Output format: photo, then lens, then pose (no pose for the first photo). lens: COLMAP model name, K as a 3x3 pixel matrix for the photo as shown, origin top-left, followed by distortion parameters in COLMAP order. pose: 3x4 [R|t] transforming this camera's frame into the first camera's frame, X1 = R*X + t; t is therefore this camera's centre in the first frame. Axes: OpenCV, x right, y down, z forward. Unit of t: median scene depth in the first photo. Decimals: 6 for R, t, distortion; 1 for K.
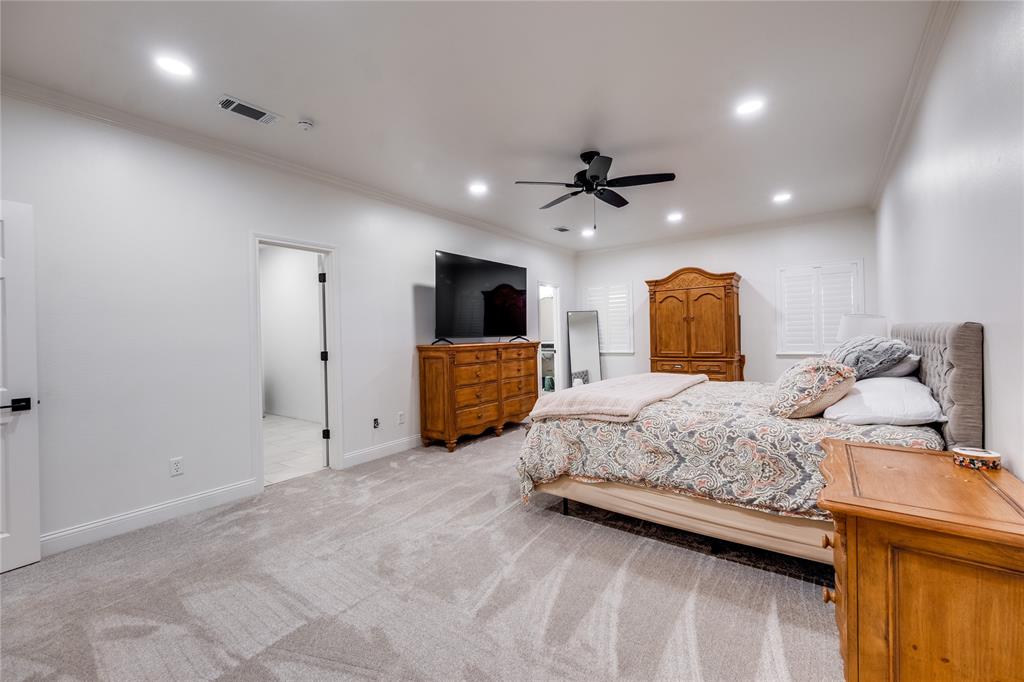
lens RADIAL K [[416.9, 0, 513.7], [0, 416.9, 334.4], [0, 0, 1]] dist [0.000815, 0.000047]
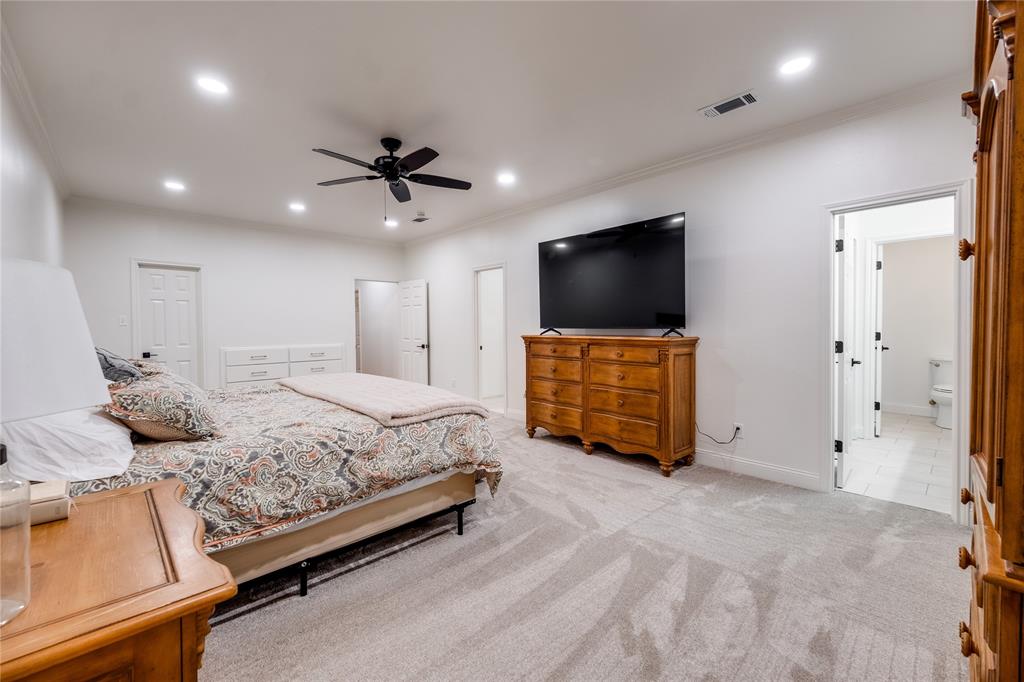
lens RADIAL K [[416.9, 0, 513.7], [0, 416.9, 334.4], [0, 0, 1]] dist [0.000815, 0.000047]
pose [[-0.179482, 0.043604, -0.982794, 0.780871], [0.011268, 0.999043, 0.042267, -0.018343], [0.983697, -0.003488, -0.179801, 1.034954]]
